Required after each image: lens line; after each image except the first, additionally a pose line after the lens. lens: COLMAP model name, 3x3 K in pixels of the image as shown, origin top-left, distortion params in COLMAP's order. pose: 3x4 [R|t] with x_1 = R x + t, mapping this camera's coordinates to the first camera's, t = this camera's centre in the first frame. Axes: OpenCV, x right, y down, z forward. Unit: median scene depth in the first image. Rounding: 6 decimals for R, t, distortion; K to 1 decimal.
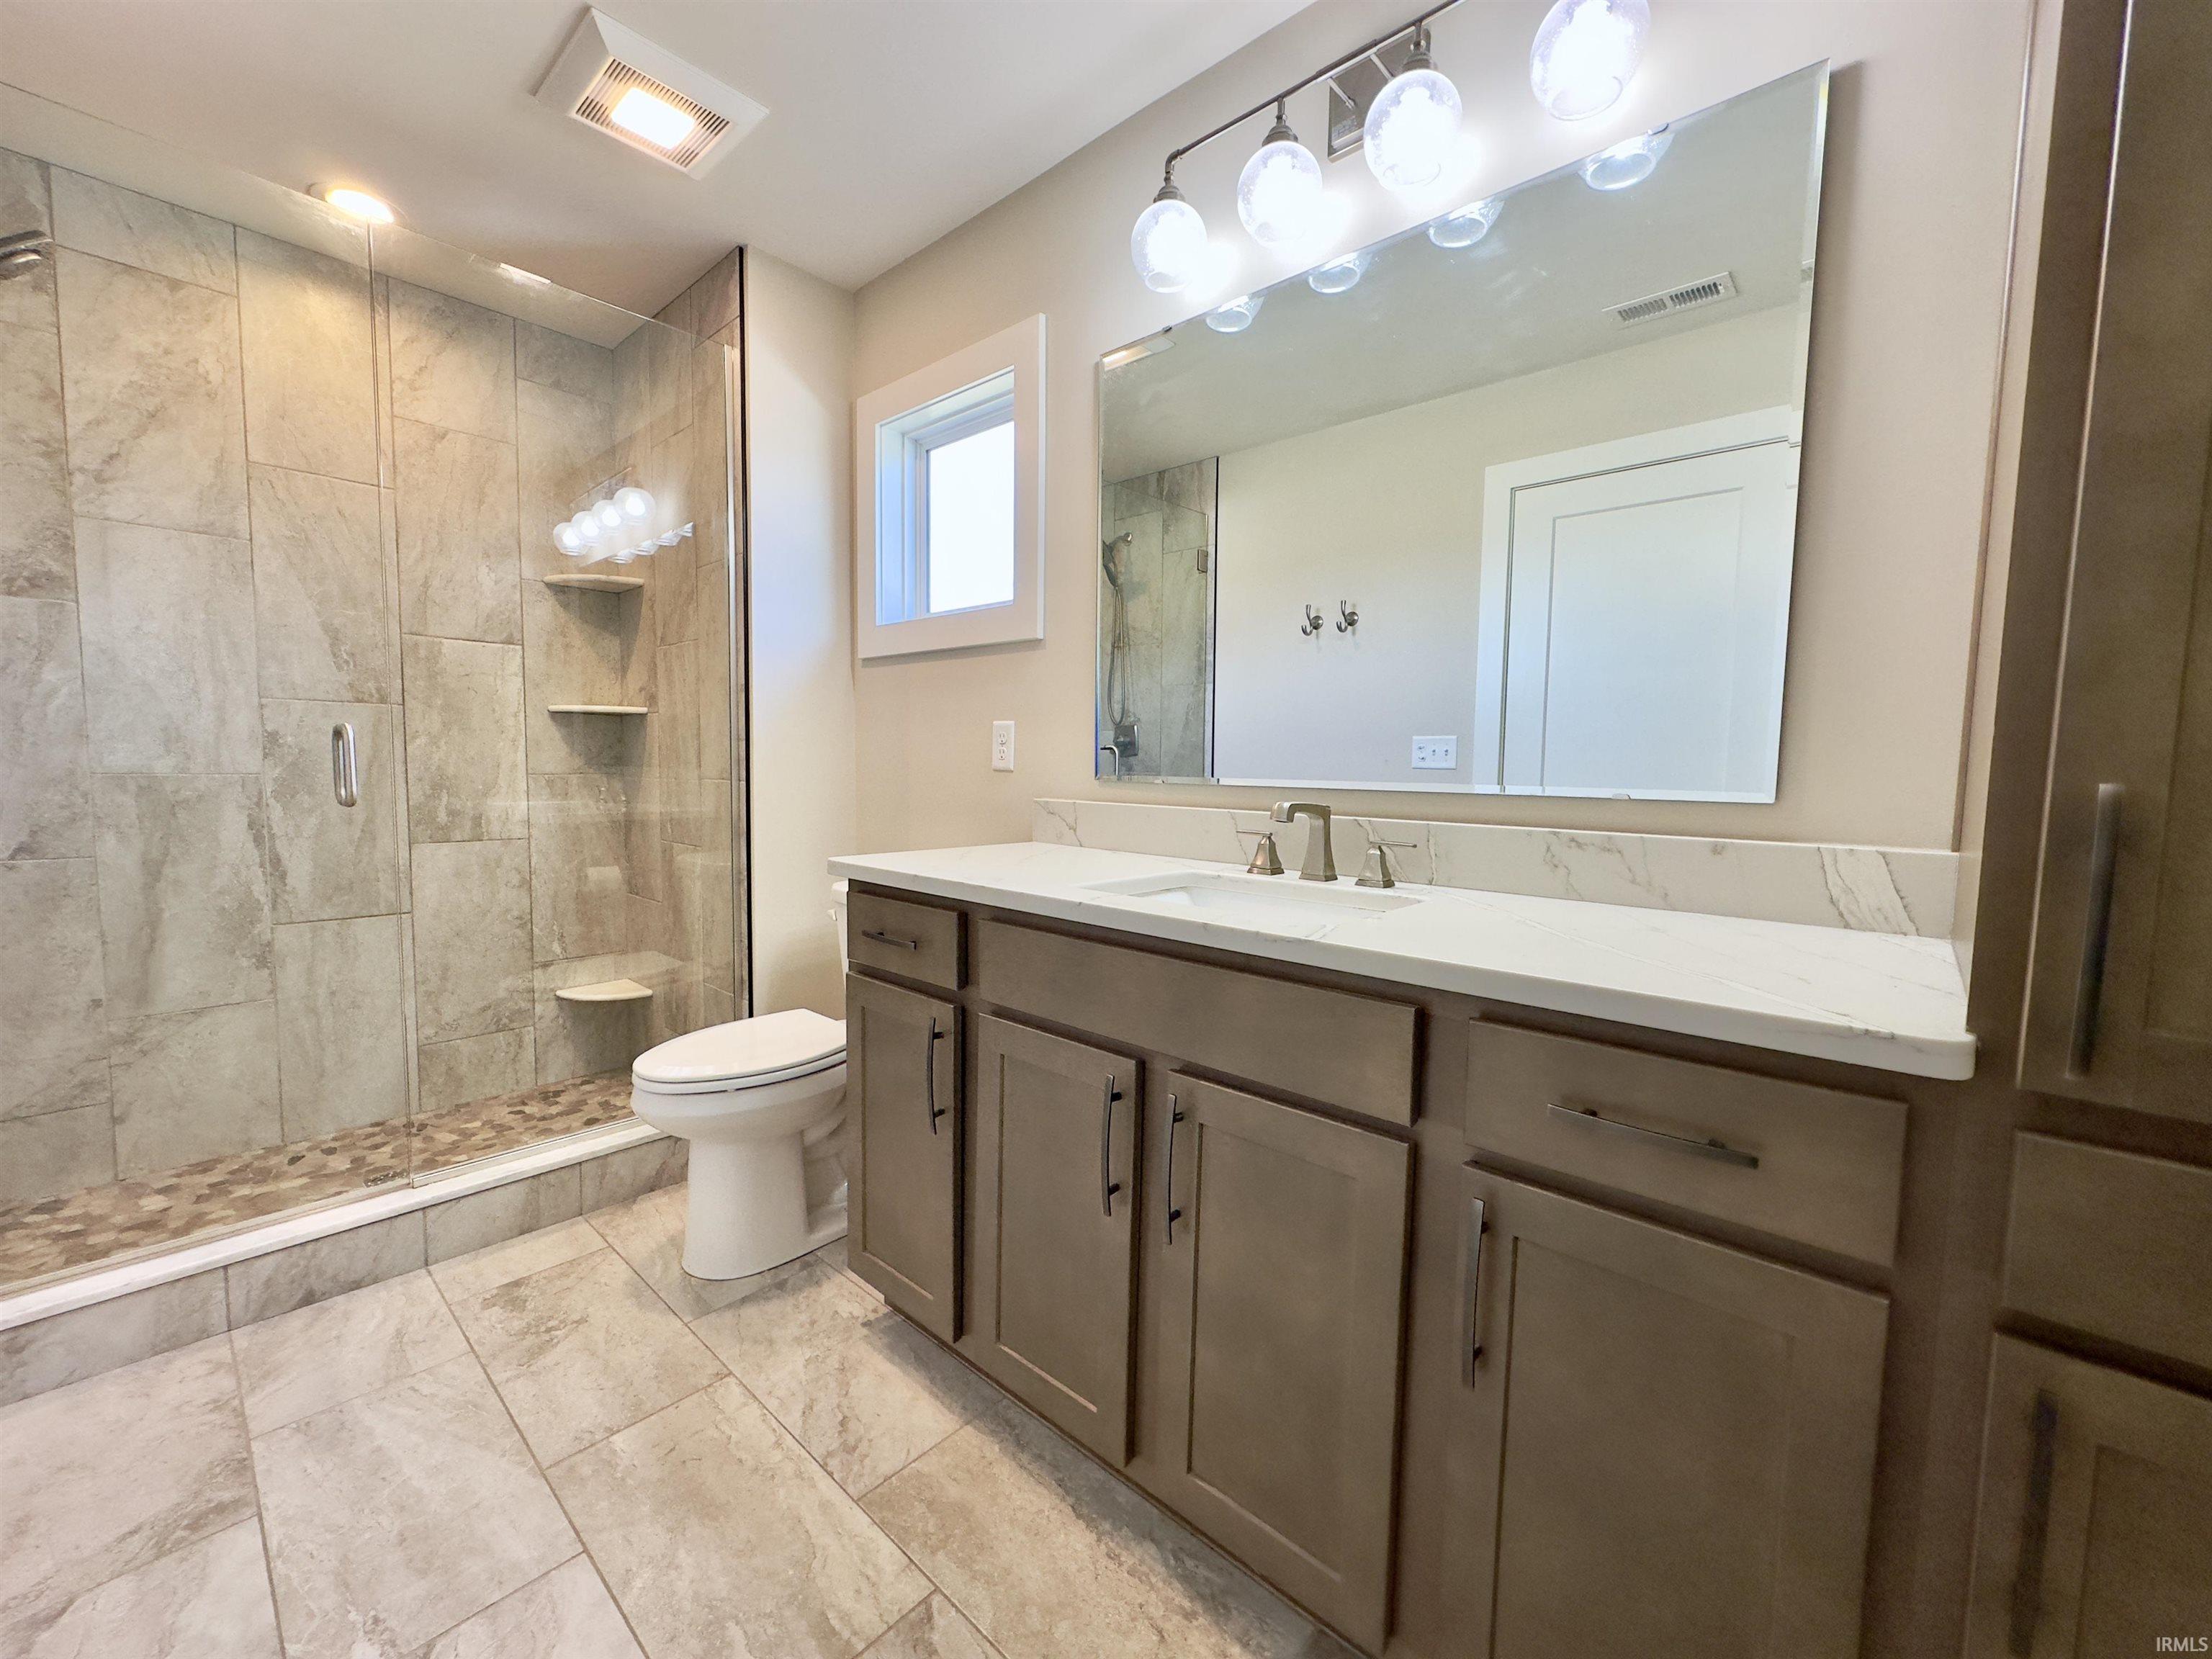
lens RADIAL K [[882.1, 0, 1109.3], [0, 882.1, 829.5], [0, 0, 1]] dist [0.000204, 0.000471]
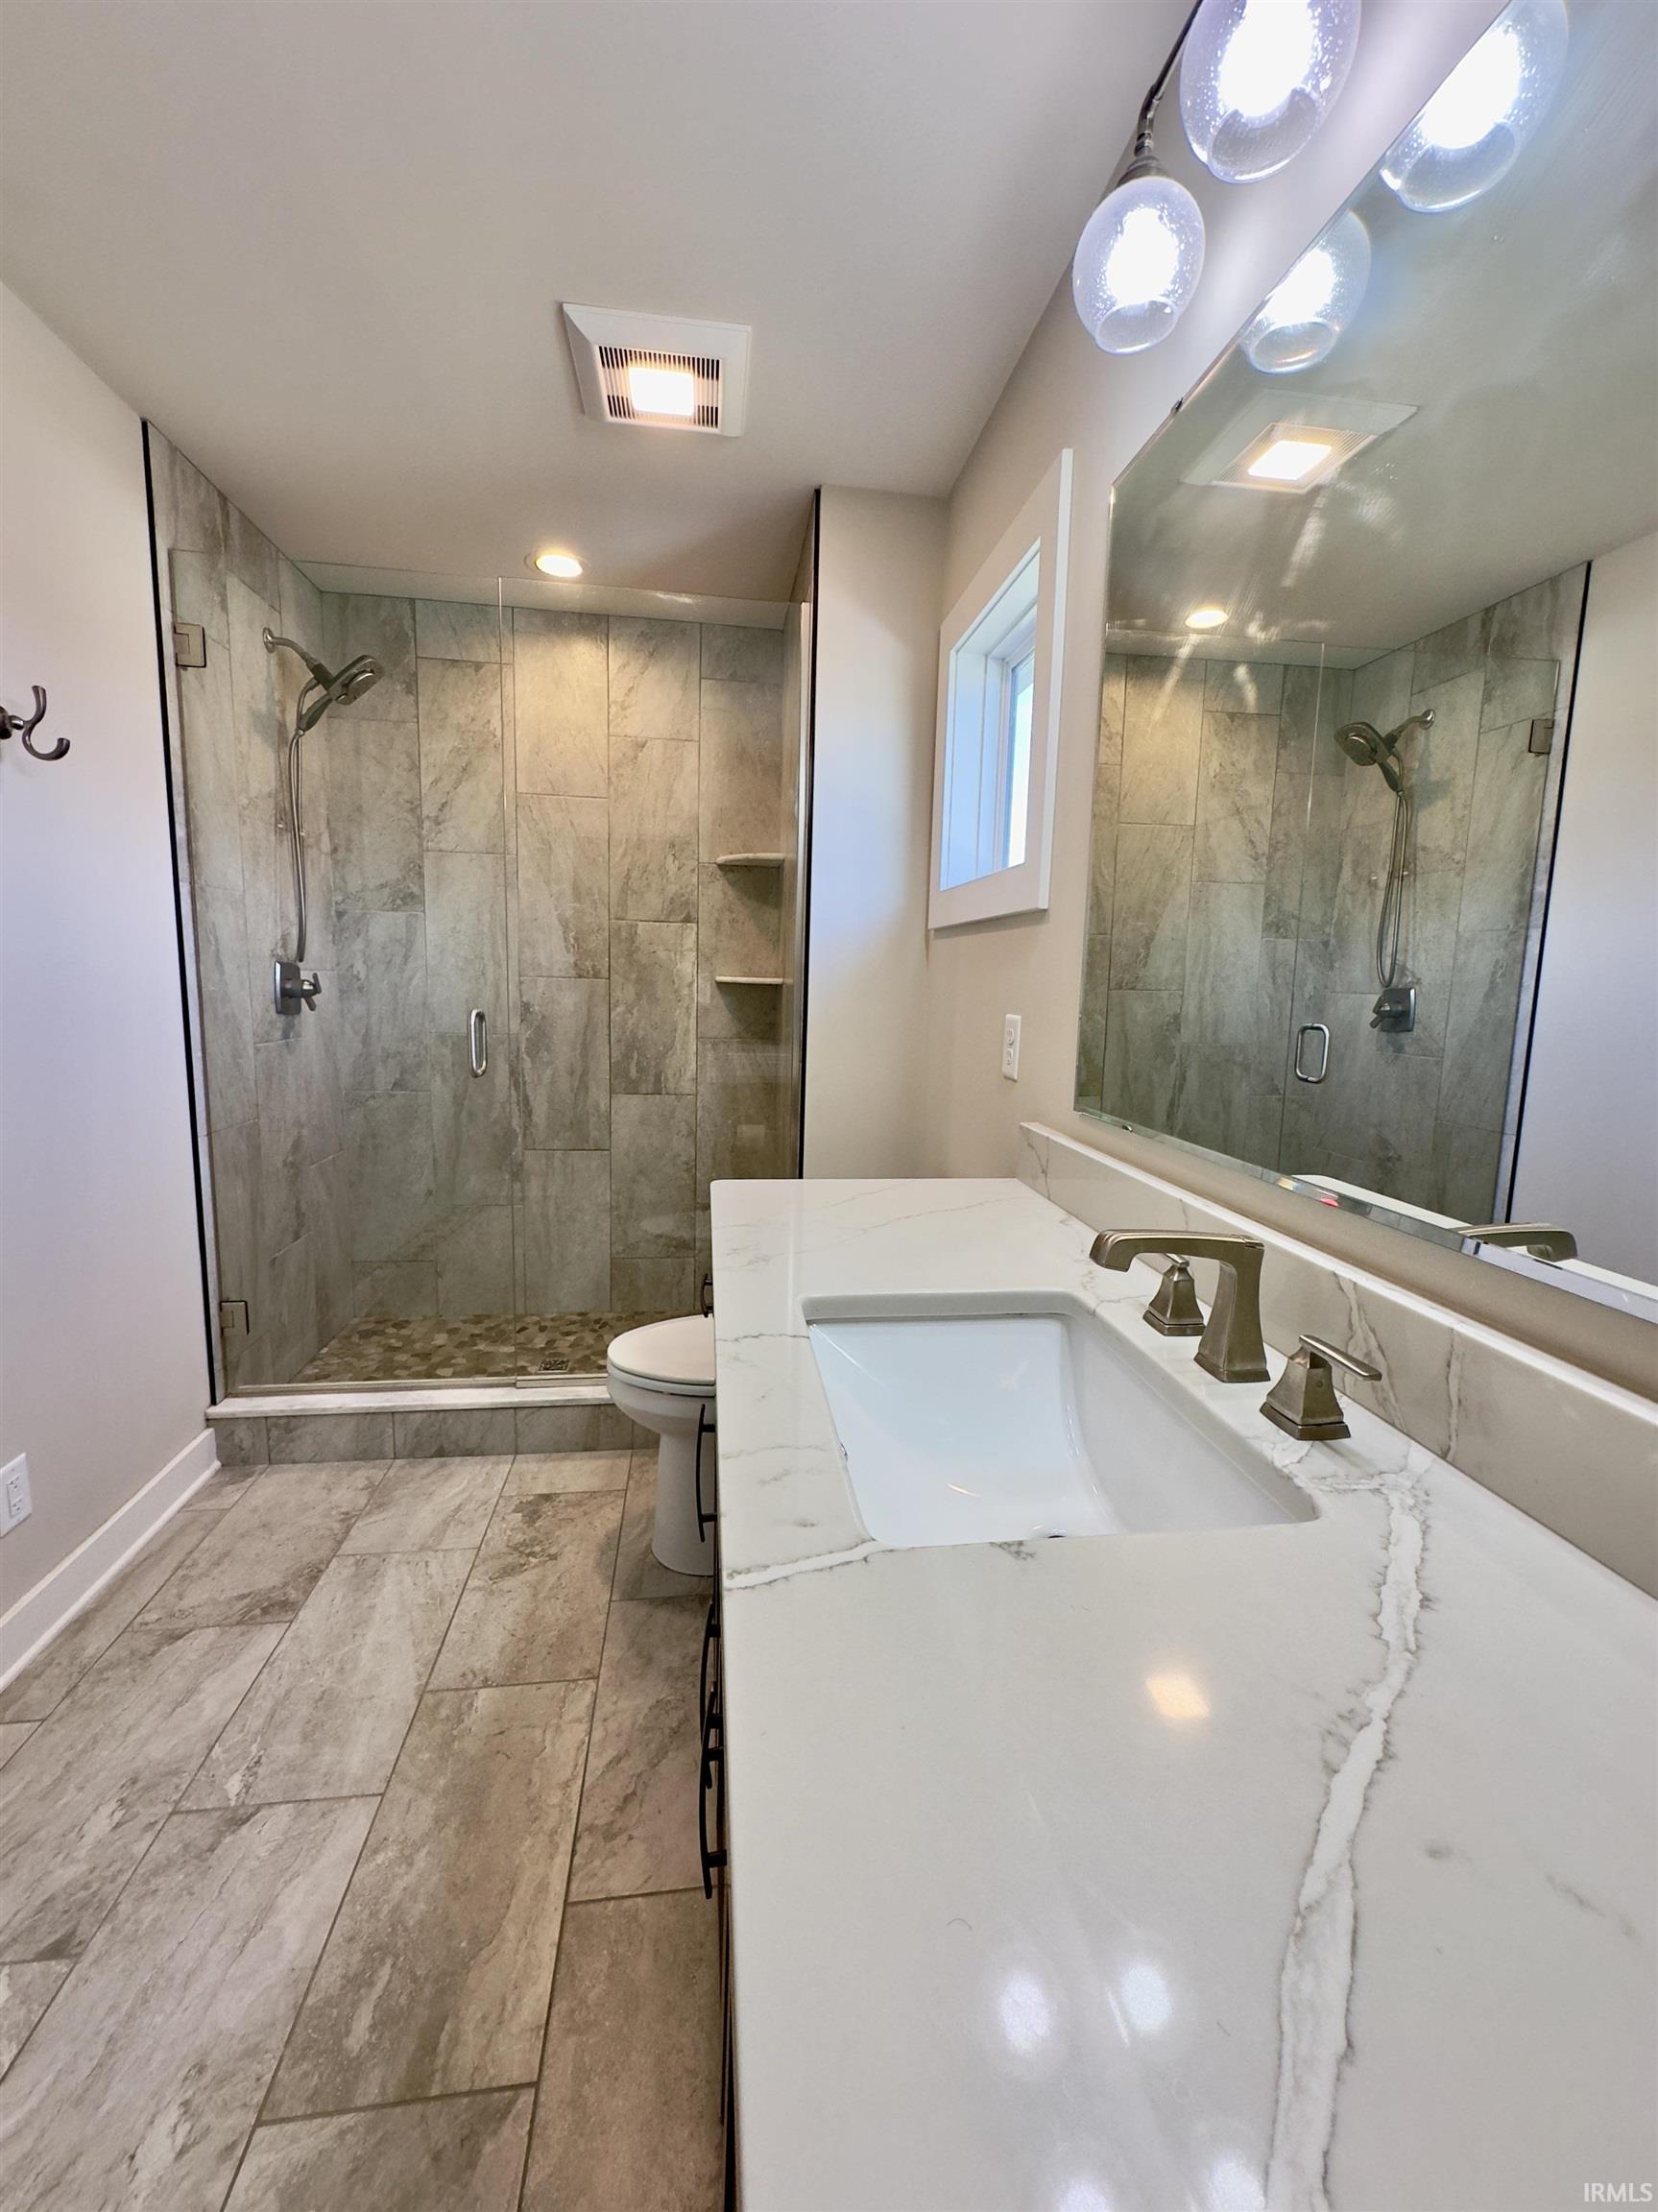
lens RADIAL K [[898.4, 0, 829.0], [0, 898.4, 1106.0], [0, 0, 1]] dist [-0.001888, 0.000192]
pose [[0.766195, 0.095564, -0.635463, 0.254086], [-0.064411, 0.995321, 0.072019, -0.085976], [0.639372, -0.014250, 0.768765, 0.276445]]
